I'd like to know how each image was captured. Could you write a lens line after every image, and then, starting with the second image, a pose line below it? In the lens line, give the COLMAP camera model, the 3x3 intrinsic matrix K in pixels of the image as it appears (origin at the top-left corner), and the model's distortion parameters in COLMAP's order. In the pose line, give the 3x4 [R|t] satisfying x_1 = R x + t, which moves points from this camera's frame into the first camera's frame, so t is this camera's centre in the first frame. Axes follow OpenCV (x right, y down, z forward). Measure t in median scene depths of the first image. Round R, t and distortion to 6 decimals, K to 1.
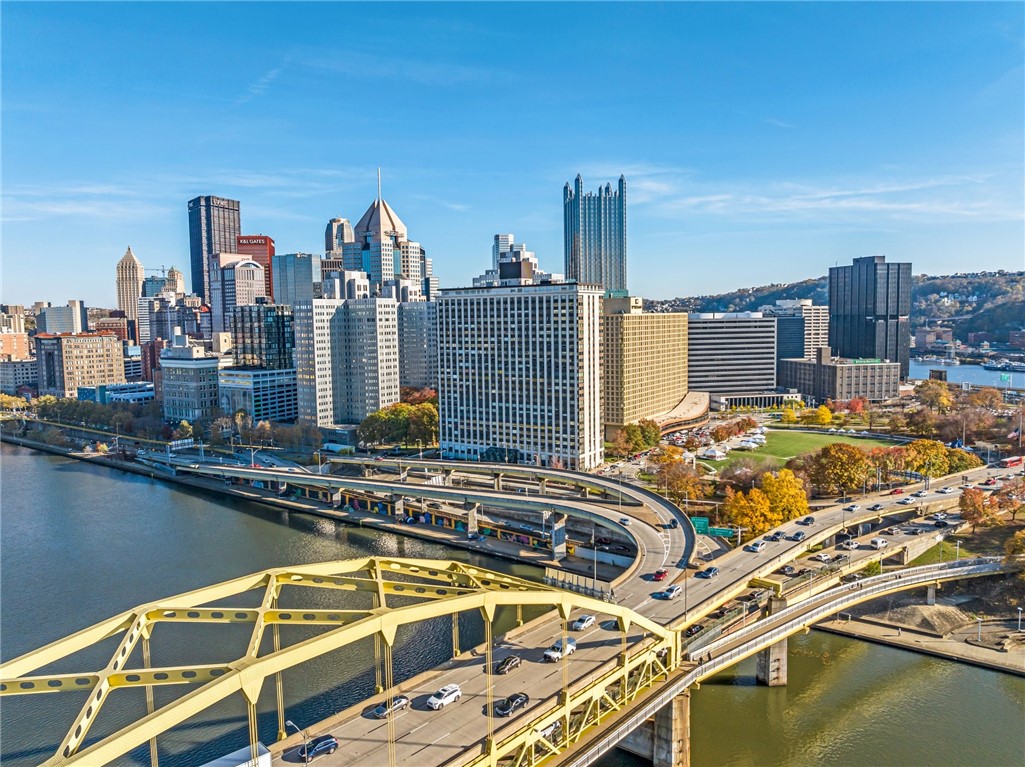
lens RADIAL K [[735.1, 0, 512.5], [0, 735.1, 383.5], [0, 0, 1]] dist [-0.037601, -0.000468]
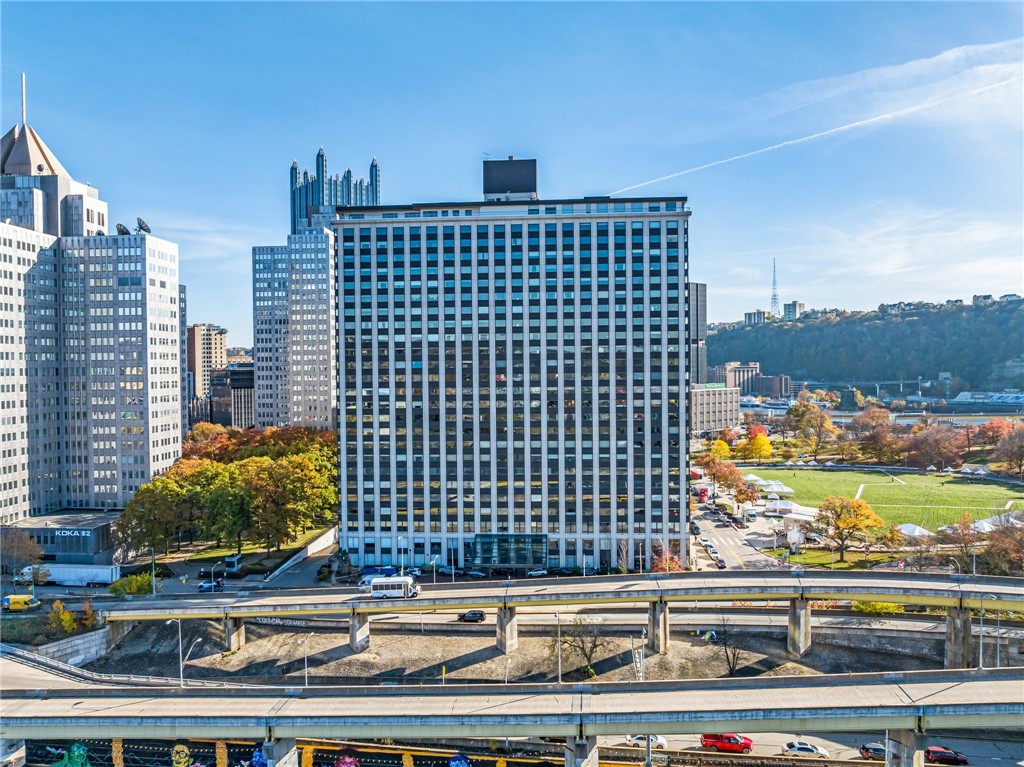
lens RADIAL K [[734.4, 0, 512.0], [0, 734.4, 383.5], [0, 0, 1]] dist [-0.037601, -0.000468]
pose [[0.859290, -0.003645, 0.511476, -0.219203], [0.042624, 0.997007, -0.064505, 0.016964], [-0.509710, 0.077230, 0.856873, 0.490025]]
